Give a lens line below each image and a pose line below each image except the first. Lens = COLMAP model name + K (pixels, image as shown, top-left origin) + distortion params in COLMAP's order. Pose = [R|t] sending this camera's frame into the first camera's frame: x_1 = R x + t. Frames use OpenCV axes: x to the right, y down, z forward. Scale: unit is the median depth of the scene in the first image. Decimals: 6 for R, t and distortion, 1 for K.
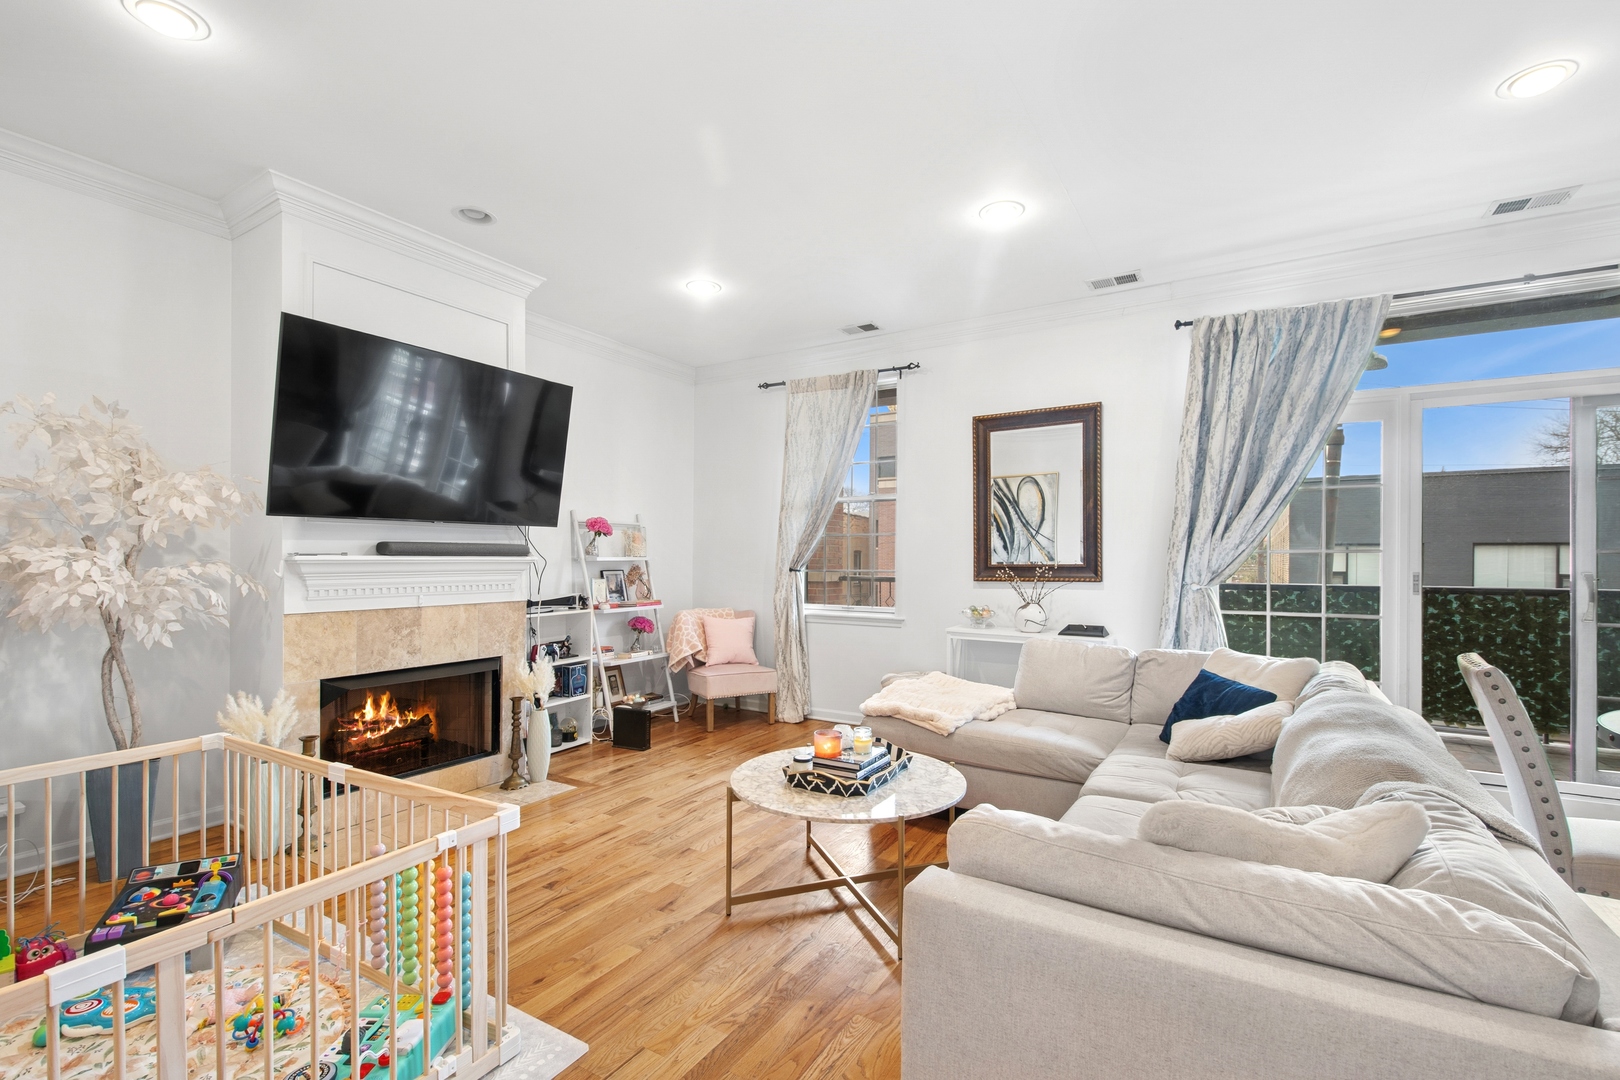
lens RADIAL K [[710.6, 0, 819.0], [0, 710.6, 553.5], [0, 0, 1]] dist [-0.014405, -0.002183]
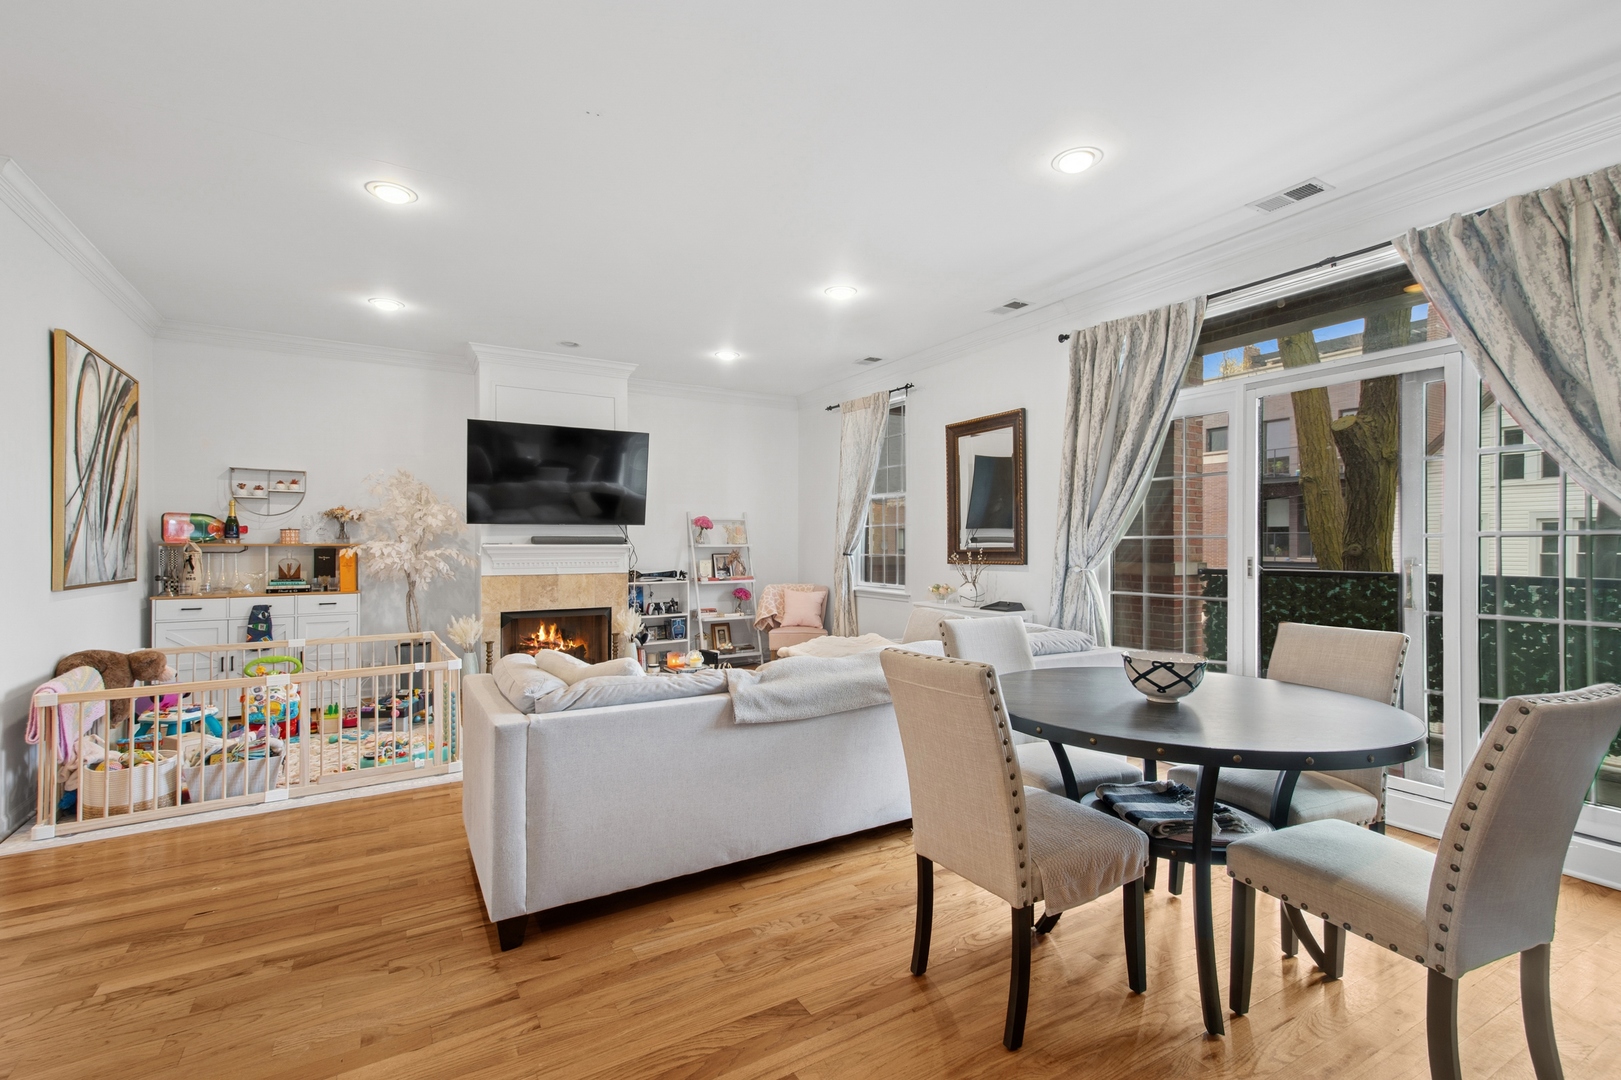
lens RADIAL K [[711.1, 0, 793.6], [0, 711.1, 539.4], [0, 0, 1]] dist [-0.014405, -0.002183]
pose [[0.880657, -0.006761, -0.473707, 0.657648], [0.006849, 0.999975, -0.001540, -0.001652], [0.473706, -0.001889, 0.880681, -0.205443]]
